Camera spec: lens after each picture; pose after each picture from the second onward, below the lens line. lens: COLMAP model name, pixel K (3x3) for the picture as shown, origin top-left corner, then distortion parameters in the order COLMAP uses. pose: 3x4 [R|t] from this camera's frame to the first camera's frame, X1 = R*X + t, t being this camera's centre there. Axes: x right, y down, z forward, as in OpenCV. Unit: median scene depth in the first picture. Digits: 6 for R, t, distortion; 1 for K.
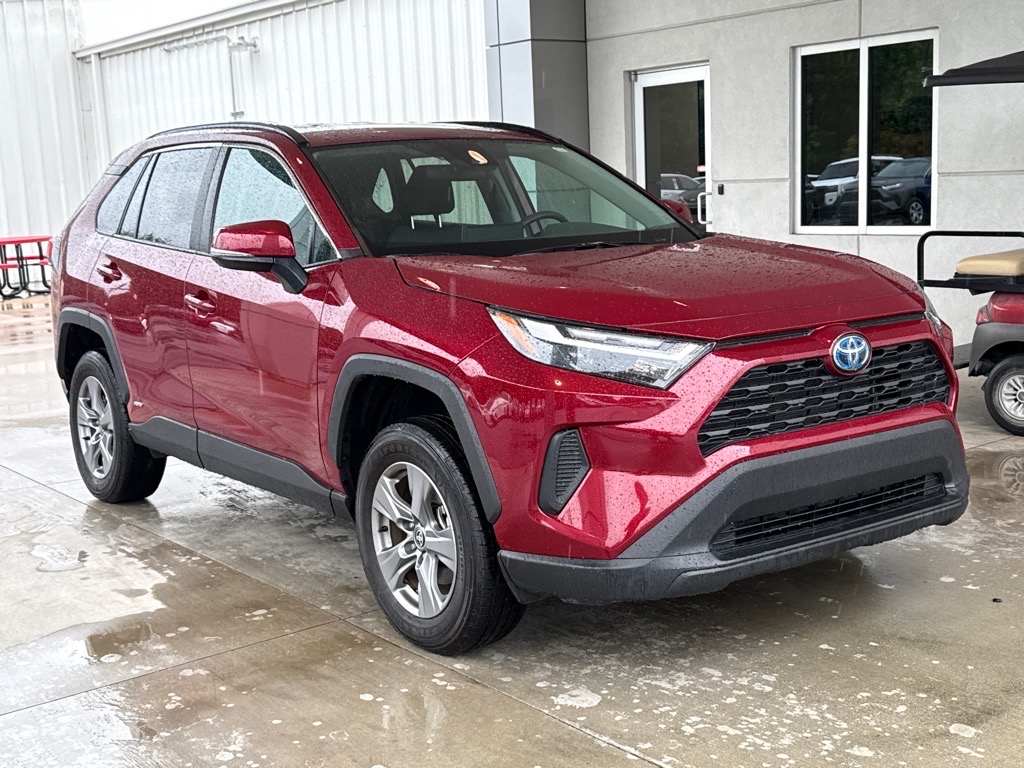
lens RADIAL K [[1379.5, 0, 510.5], [0, 1379.5, 385.4], [0, 0, 1]] dist [0.001522, 0.000000]
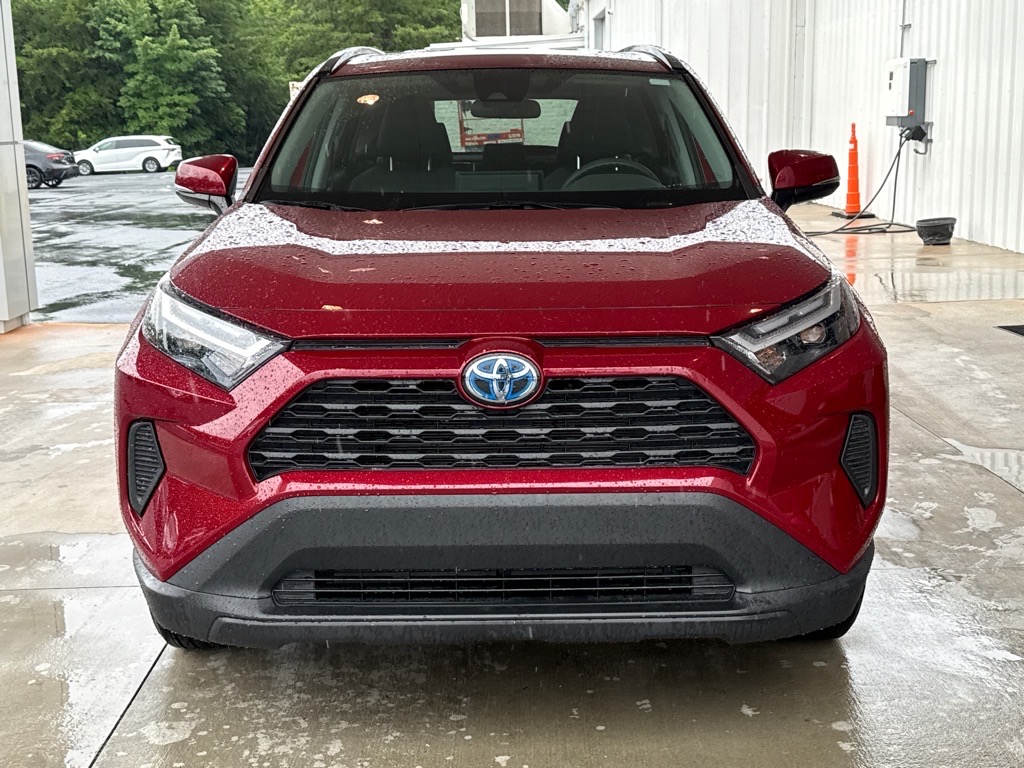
lens RADIAL K [[1576.3, 0, 512.0], [0, 1576.3, 384.3], [0, 0, 1]] dist [-0.007031, 0.000000]
pose [[0.810337, 0.151198, -0.566121, 0.728761], [-0.109005, 0.988169, 0.107889, -0.112114], [0.575736, -0.025717, 0.817231, 0.325293]]
